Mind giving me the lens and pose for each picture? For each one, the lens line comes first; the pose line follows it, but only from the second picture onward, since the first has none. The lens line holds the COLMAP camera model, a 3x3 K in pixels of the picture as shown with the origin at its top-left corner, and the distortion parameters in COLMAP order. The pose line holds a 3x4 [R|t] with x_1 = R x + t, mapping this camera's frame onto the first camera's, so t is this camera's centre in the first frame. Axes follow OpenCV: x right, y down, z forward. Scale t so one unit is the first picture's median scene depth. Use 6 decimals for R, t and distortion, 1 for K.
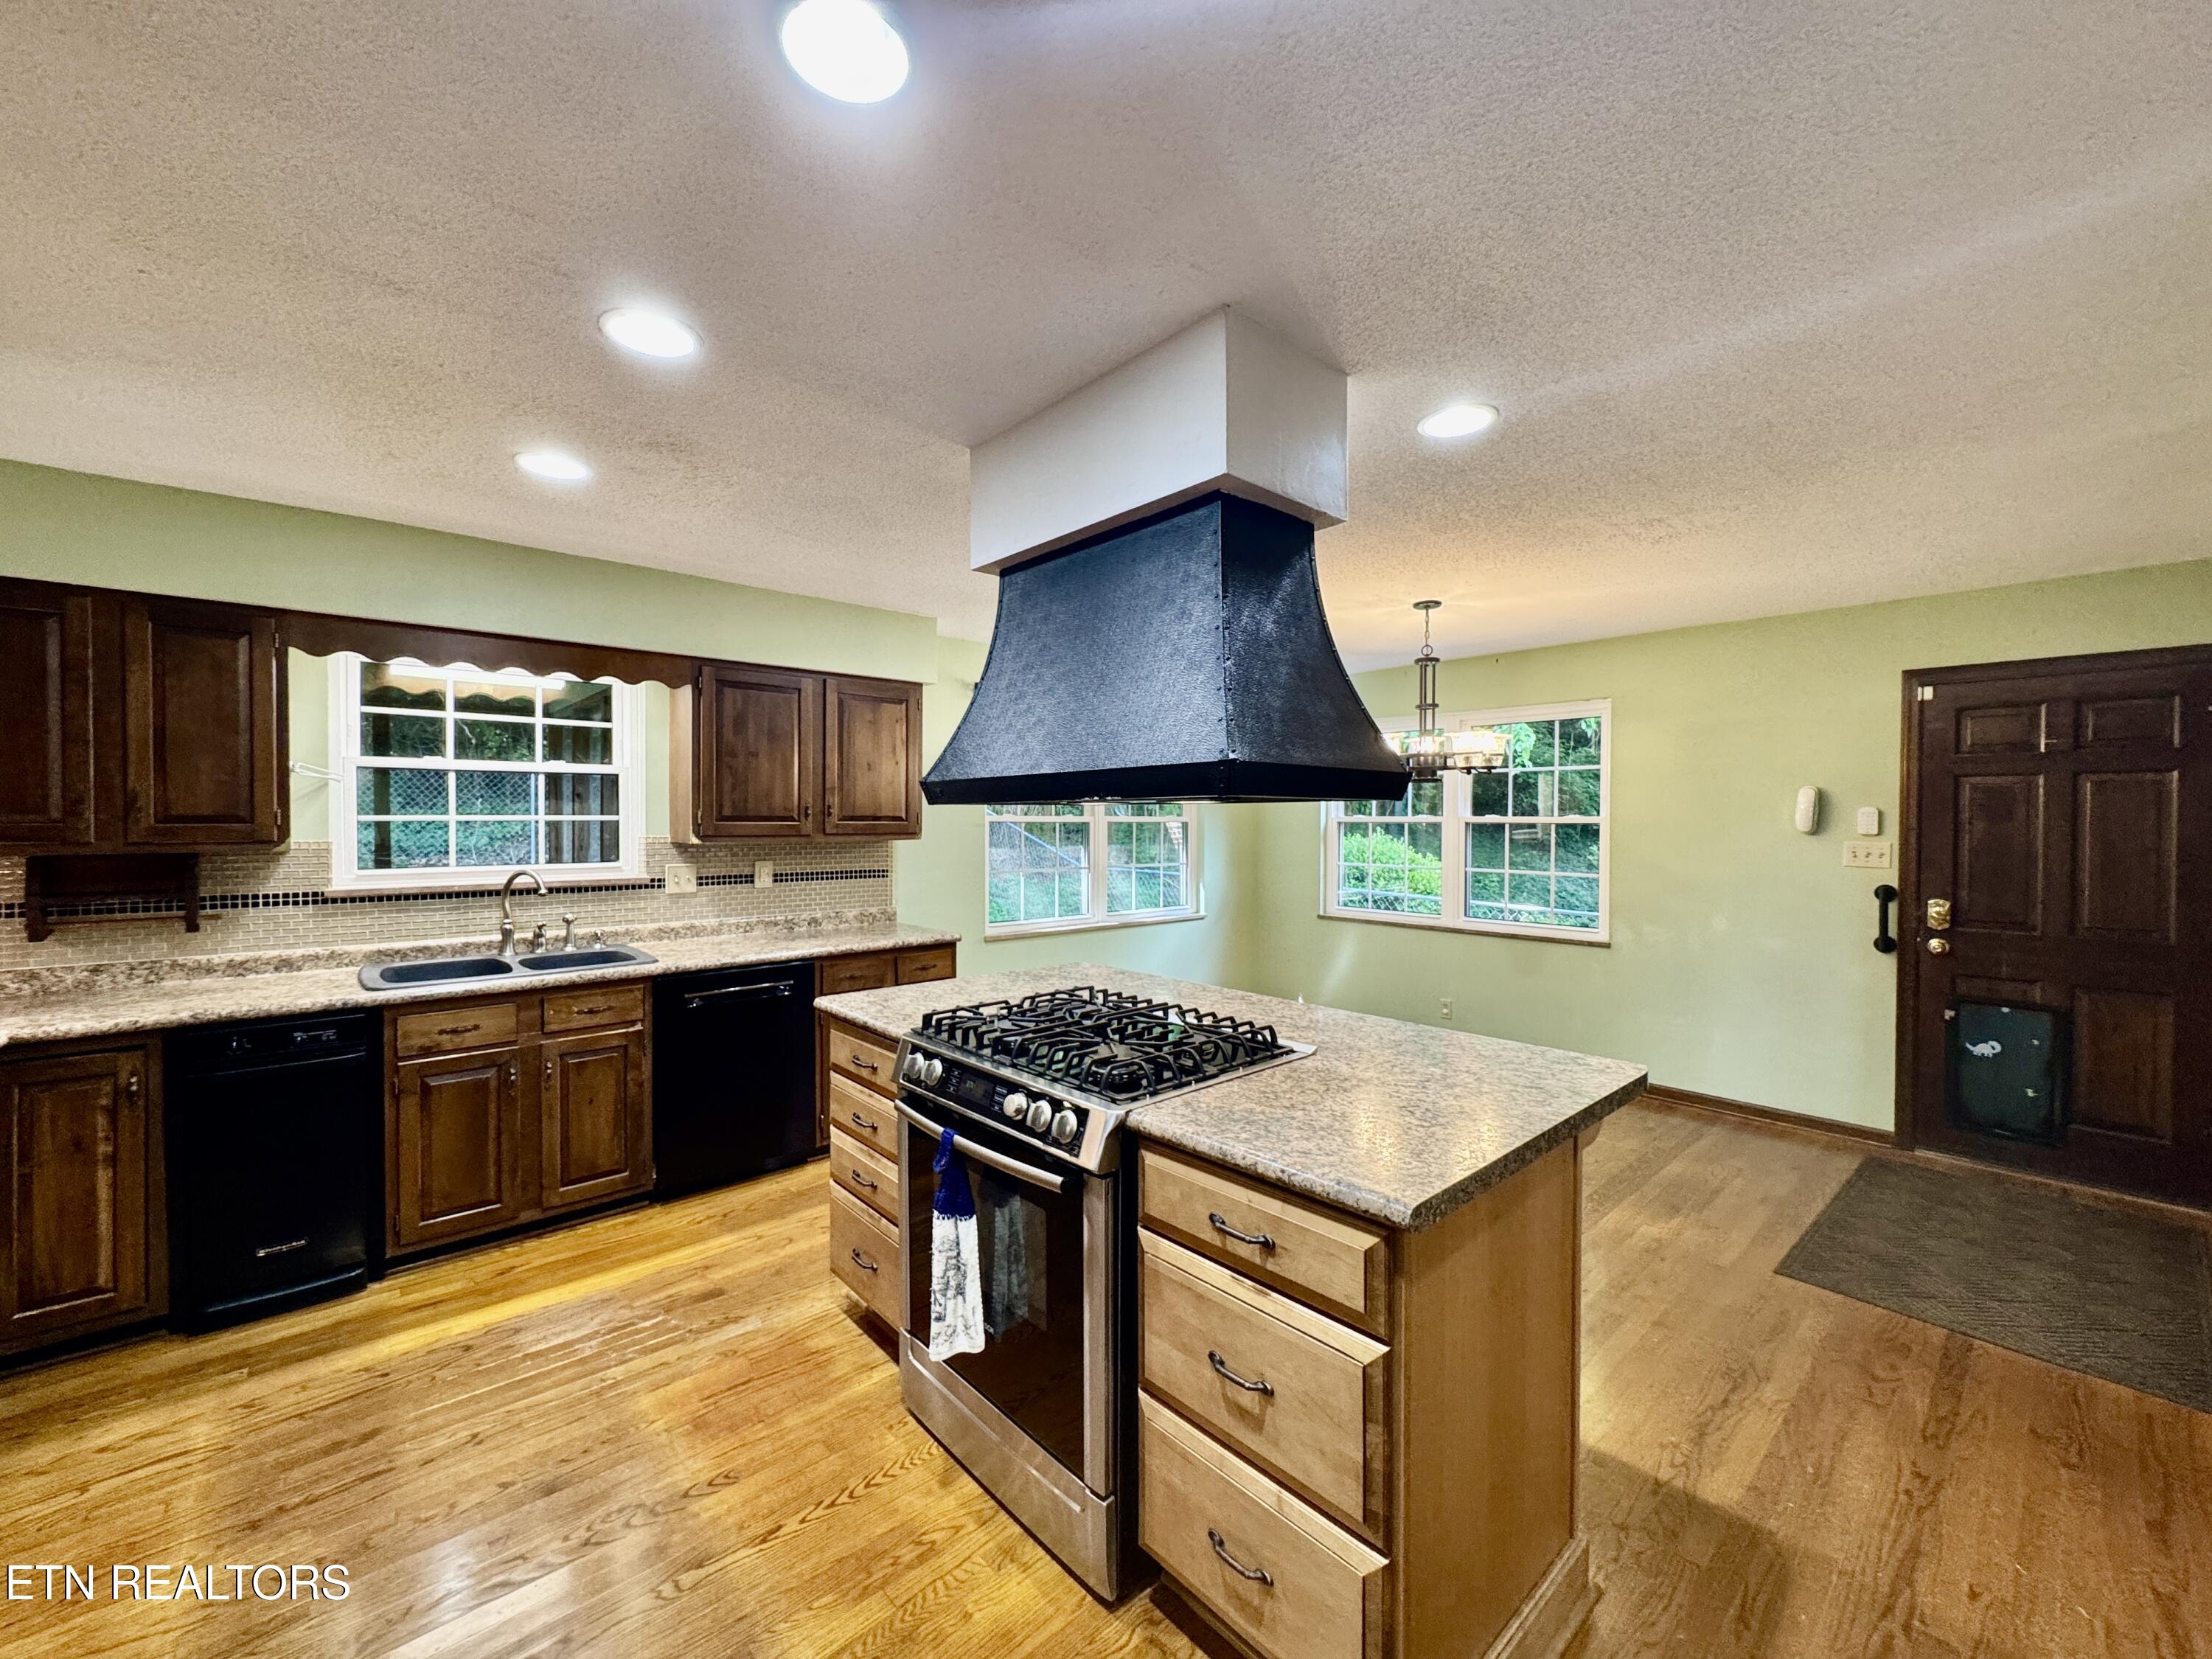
lens RADIAL K [[879.6, 0, 1106.0], [0, 879.6, 829.5], [0, 0, 1]] dist [-0.000540, -0.000105]
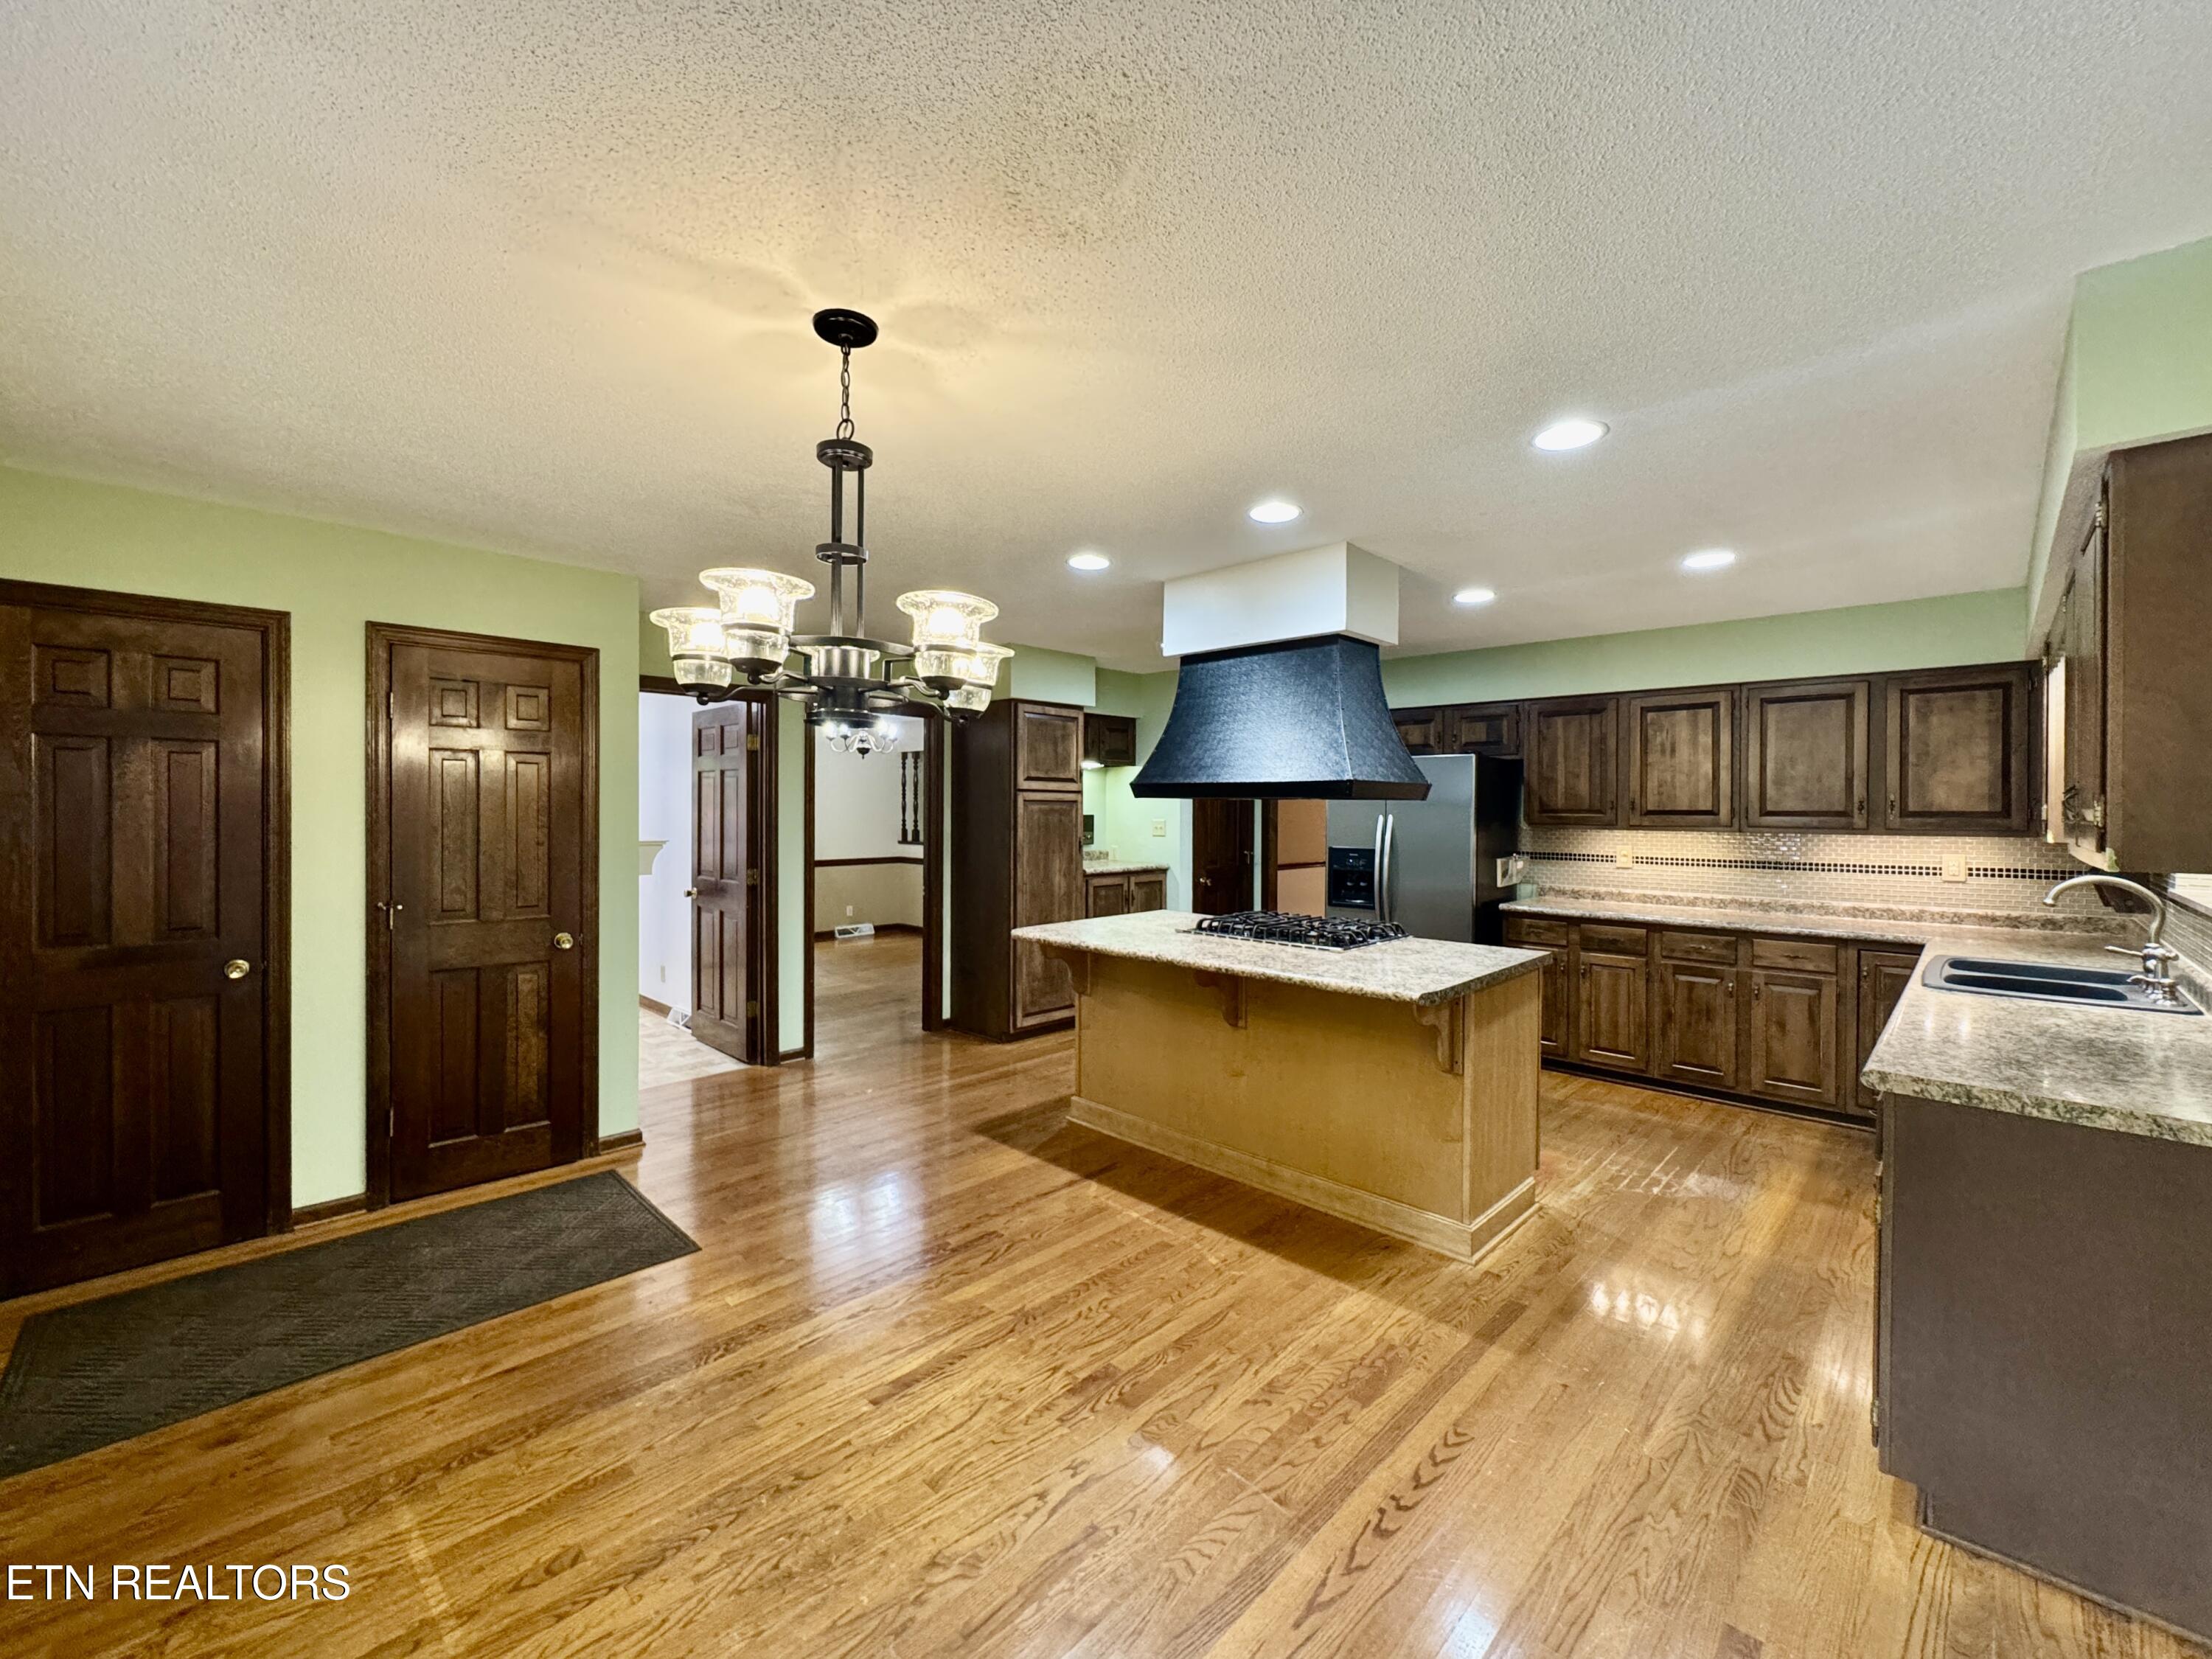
lens RADIAL K [[906.4, 0, 1104.4], [0, 906.4, 817.8], [0, 0, 1]] dist [0.000585, 0.000161]
pose [[-0.997702, -0.007093, -0.067387, 0.274274], [-0.008751, 0.999665, 0.024344, -0.019983], [0.067192, 0.024878, -0.997430, 1.534448]]
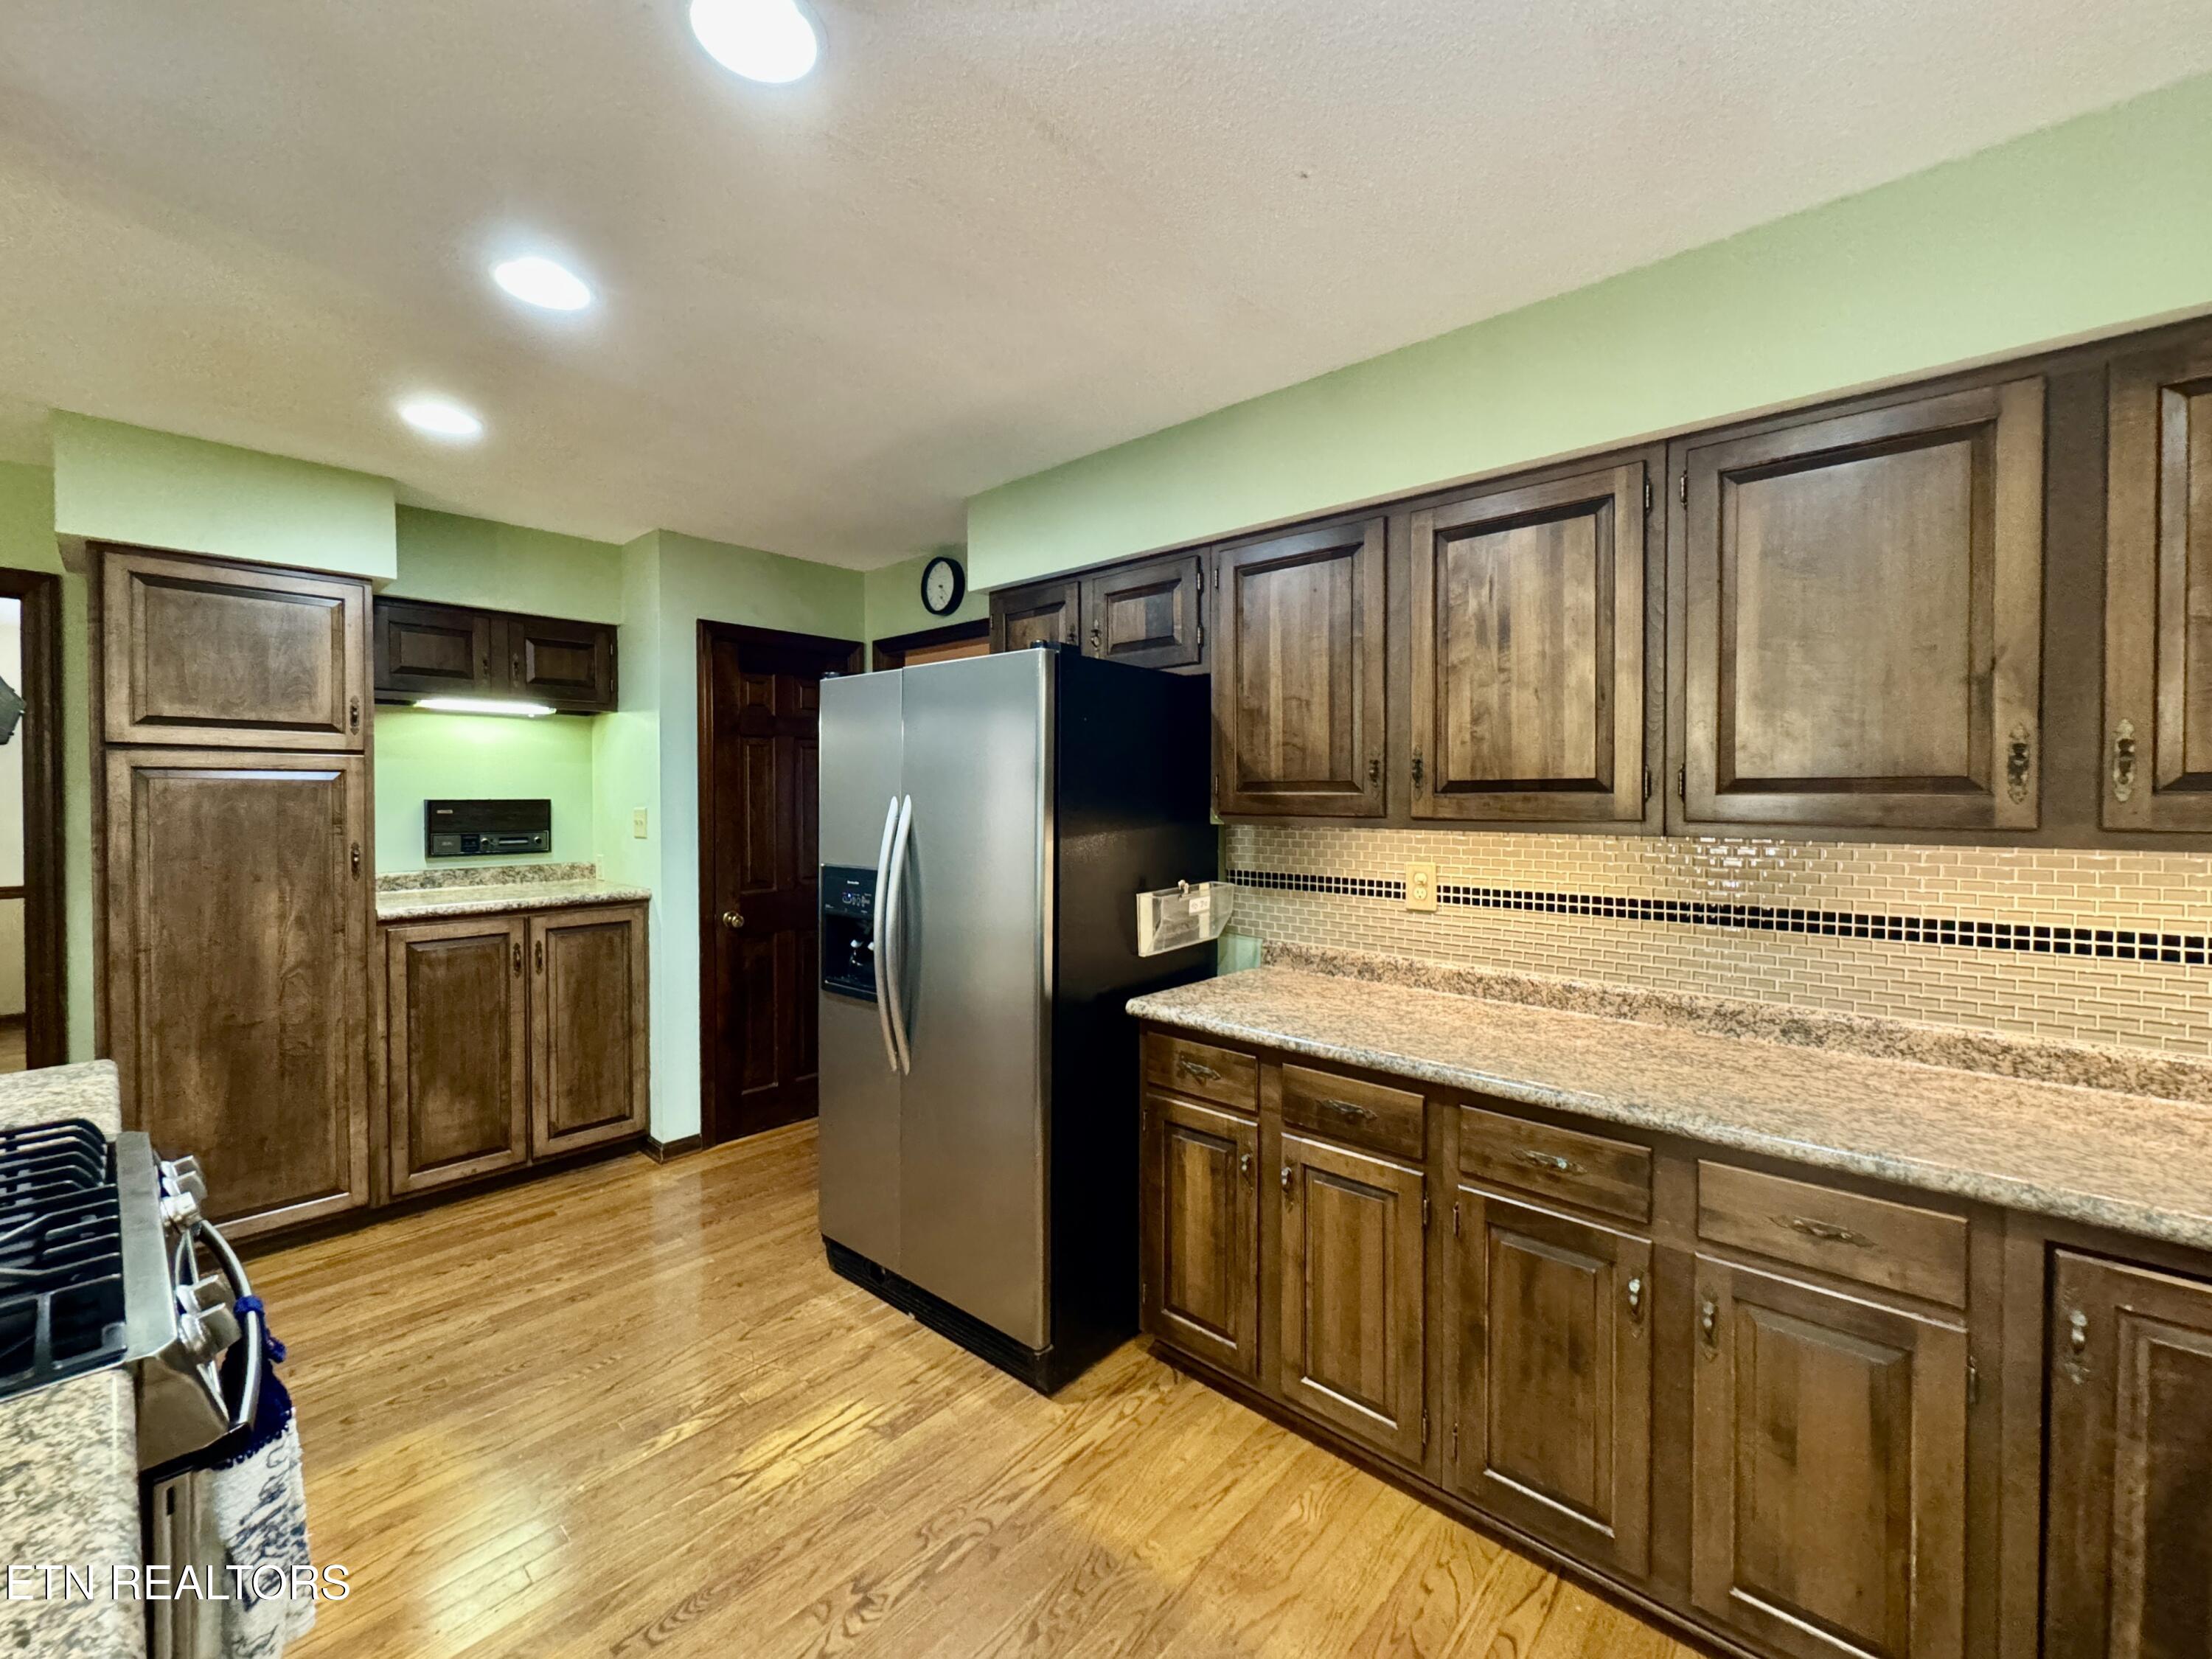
lens RADIAL K [[893.8, 0, 1106.6], [0, 893.8, 811.3], [0, 0, 1]] dist [-0.000427, -0.000202]
pose [[-0.994744, -0.002242, -0.102371, -0.335948], [-0.005482, 0.999493, 0.031374, -0.003630], [0.102248, 0.031770, -0.994251, 0.793150]]
